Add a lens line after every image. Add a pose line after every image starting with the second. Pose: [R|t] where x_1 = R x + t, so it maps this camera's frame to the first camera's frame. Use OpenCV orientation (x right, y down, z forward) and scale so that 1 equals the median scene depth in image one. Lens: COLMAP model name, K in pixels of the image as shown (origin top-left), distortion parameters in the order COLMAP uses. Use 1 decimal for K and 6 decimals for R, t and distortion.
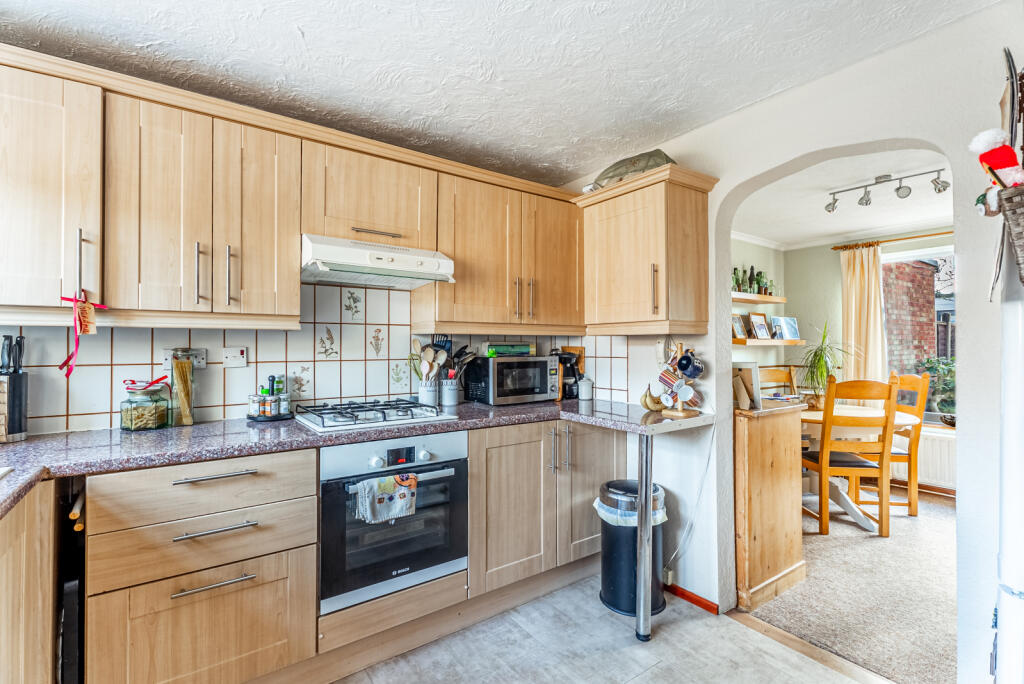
lens RADIAL K [[457.6, 0, 513.4], [0, 457.6, 345.0], [0, 0, 1]] dist [0.002559, 0.000145]
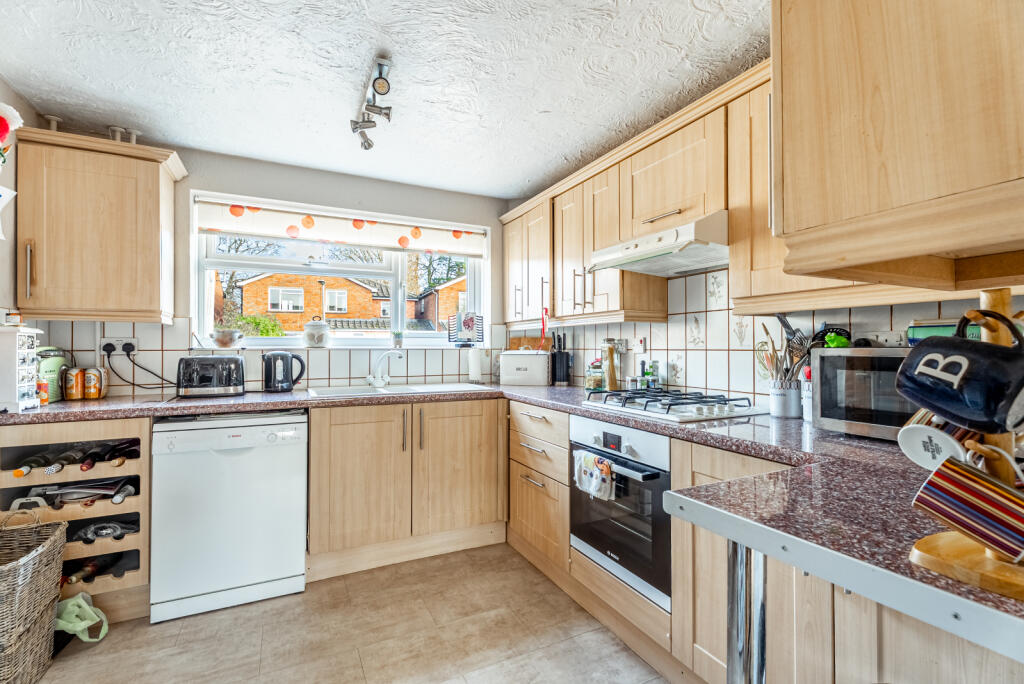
lens RADIAL K [[457.6, 0, 514.1], [0, 457.6, 342.2], [0, 0, 1]] dist [0.002559, 0.000145]
pose [[-0.145856, -0.010467, -0.989250, 0.556244], [0.007655, 0.999902, -0.011708, 0.022606], [0.989276, -0.009281, -0.145762, 0.656004]]
